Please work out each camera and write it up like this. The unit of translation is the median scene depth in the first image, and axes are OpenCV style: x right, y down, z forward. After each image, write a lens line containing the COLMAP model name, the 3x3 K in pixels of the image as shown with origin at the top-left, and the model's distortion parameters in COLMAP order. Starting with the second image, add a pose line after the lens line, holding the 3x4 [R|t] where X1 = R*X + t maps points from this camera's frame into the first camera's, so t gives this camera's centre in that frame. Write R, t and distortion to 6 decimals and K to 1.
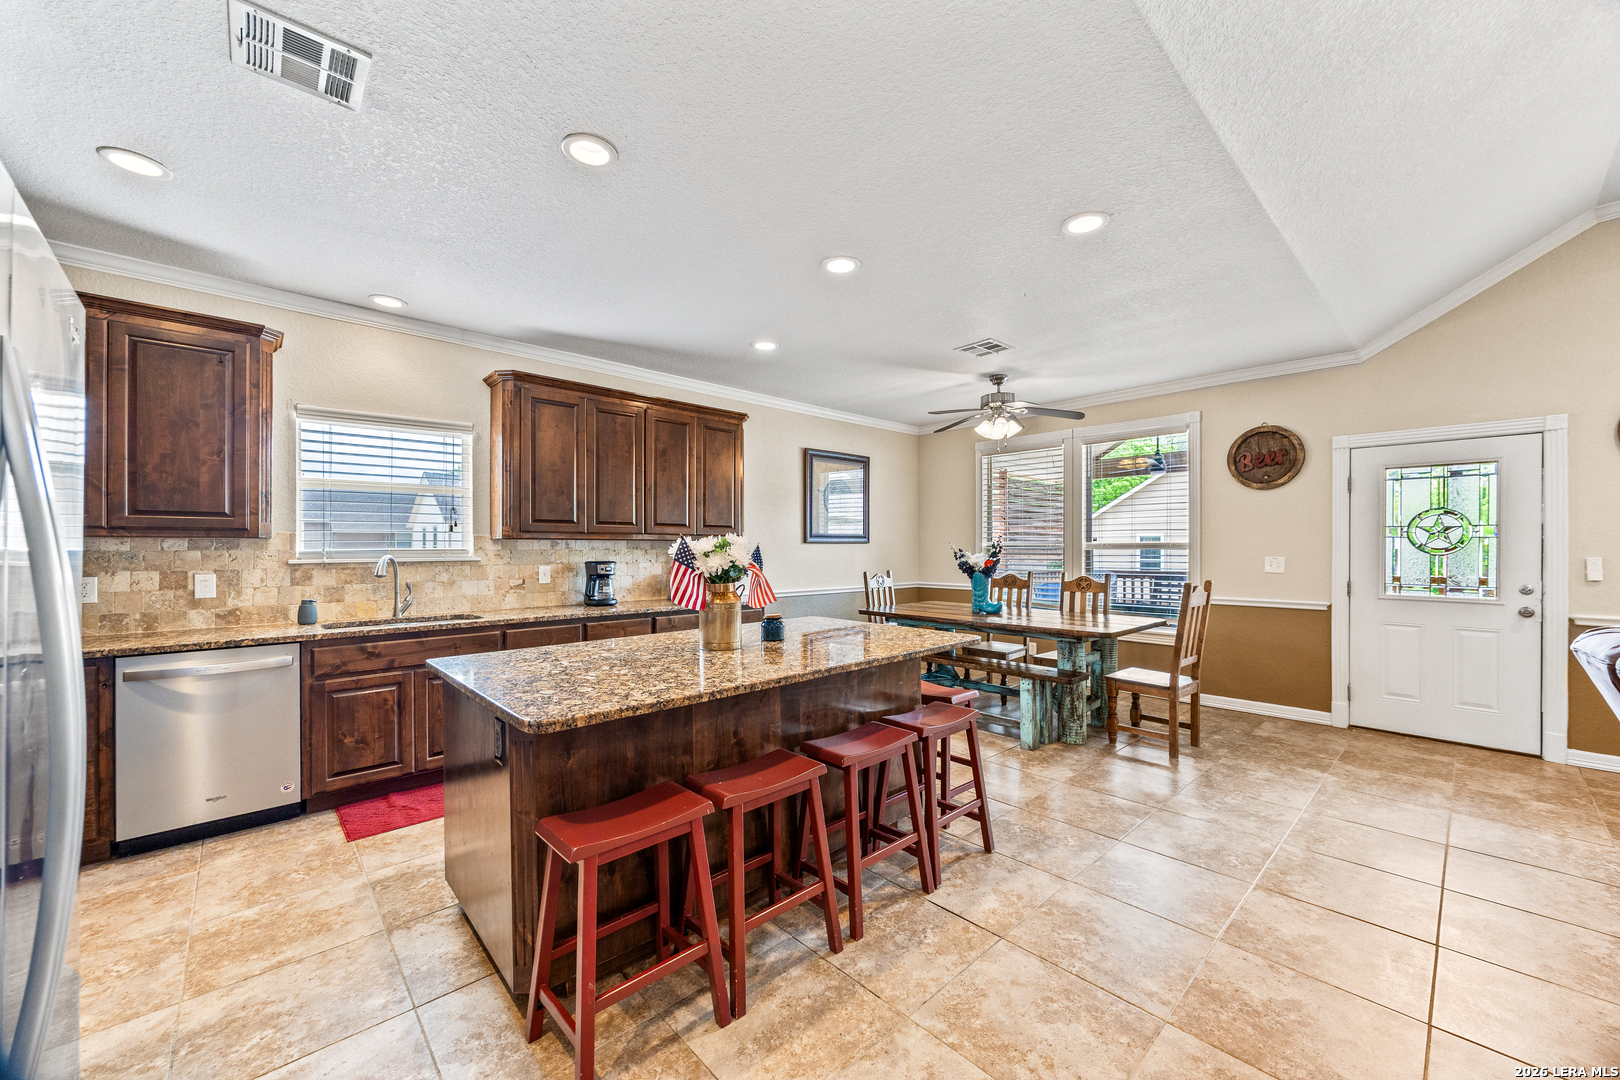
lens RADIAL K [[626.3, 0, 812.5], [0, 626.3, 547.5], [0, 0, 1]] dist [0.001098, 0.000040]
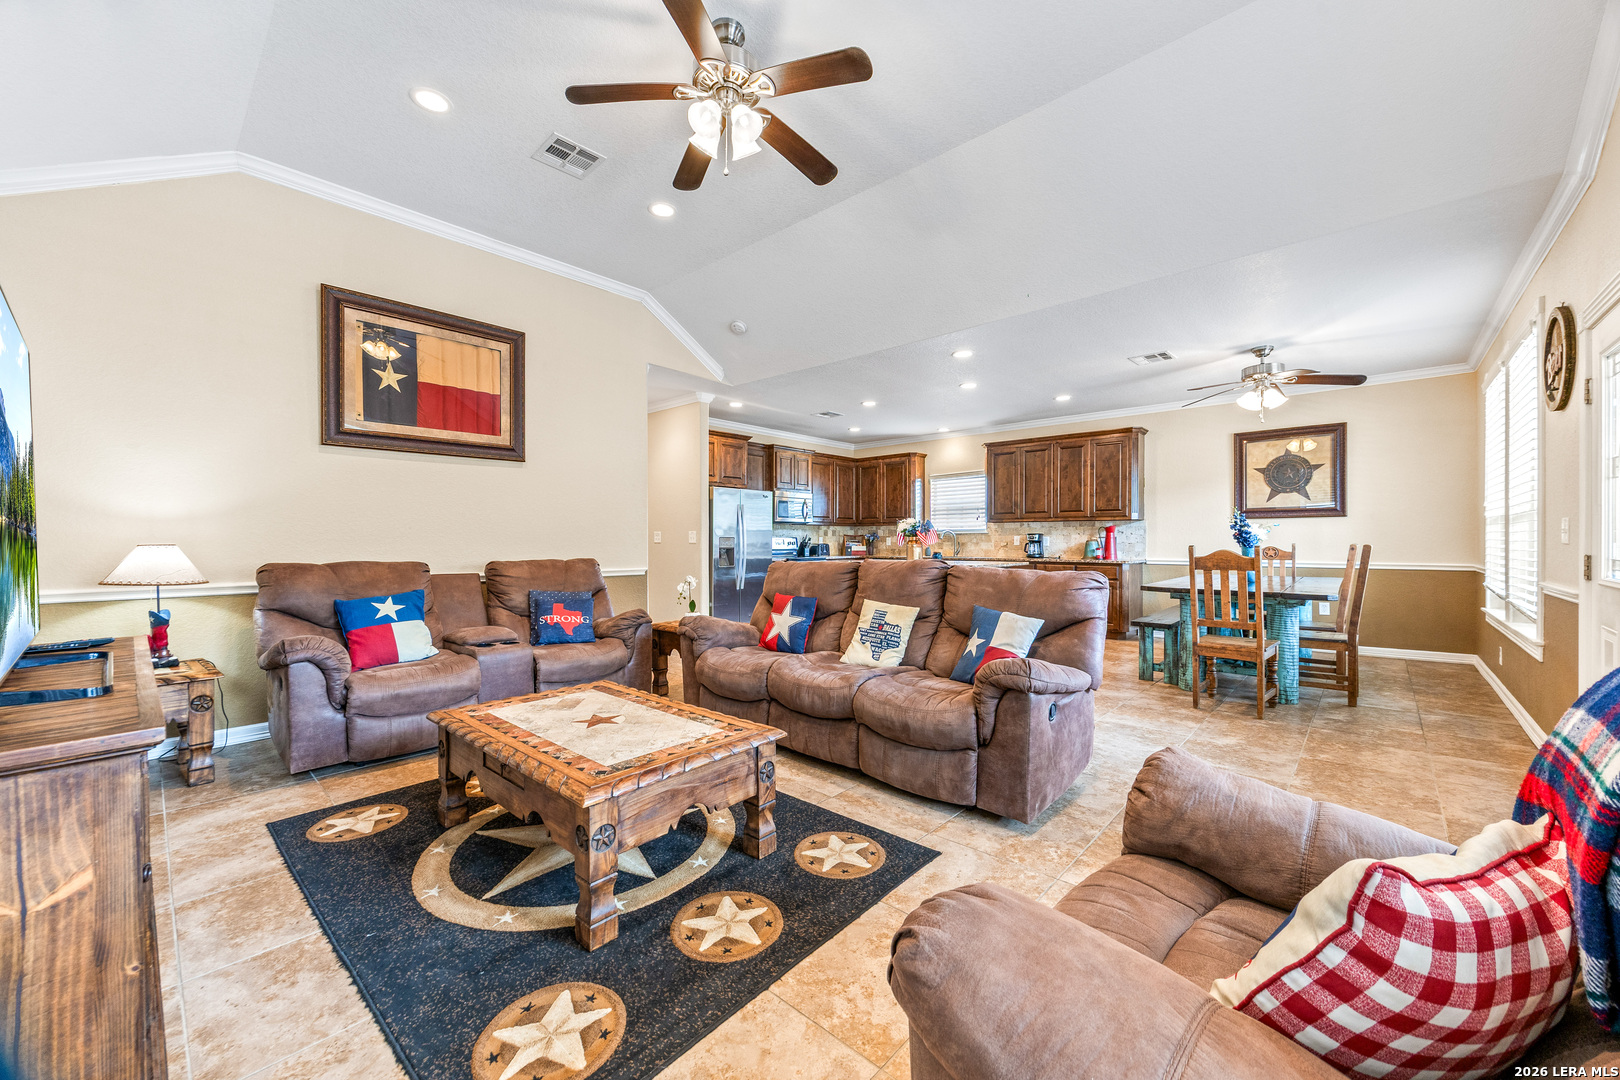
lens RADIAL K [[616.3, 0, 813.5], [0, 616.3, 539.1], [0, 0, 1]] dist [0.000254, -0.000170]
pose [[0.077497, -0.000276, -0.996993, 1.455055], [0.002313, 0.999997, -0.000097, 0.038738], [0.996990, -0.002298, 0.077498, 0.236239]]
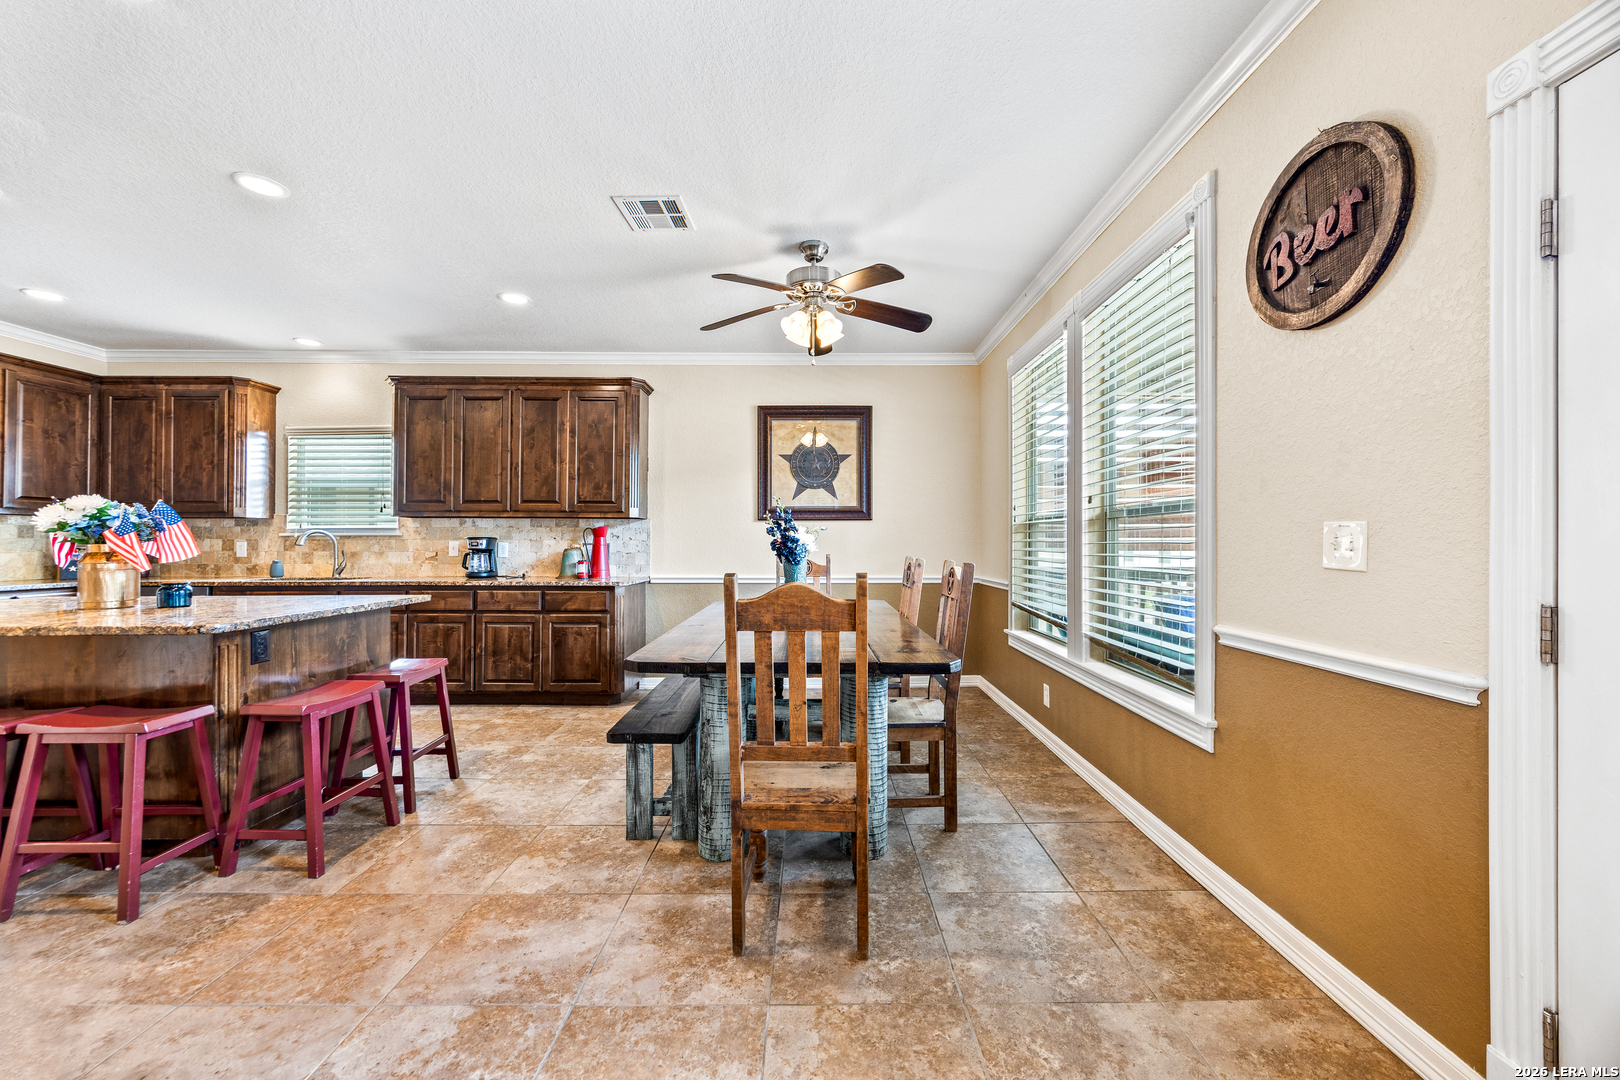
lens RADIAL K [[616.3, 0, 813.5], [0, 616.3, 539.1], [0, 0, 1]] dist [0.000254, -0.000170]
pose [[0.729739, -0.001194, -0.683724, 0.851790], [-0.002420, 0.999988, -0.004329, 0.029841], [0.683721, 0.004813, 0.729727, 0.644885]]
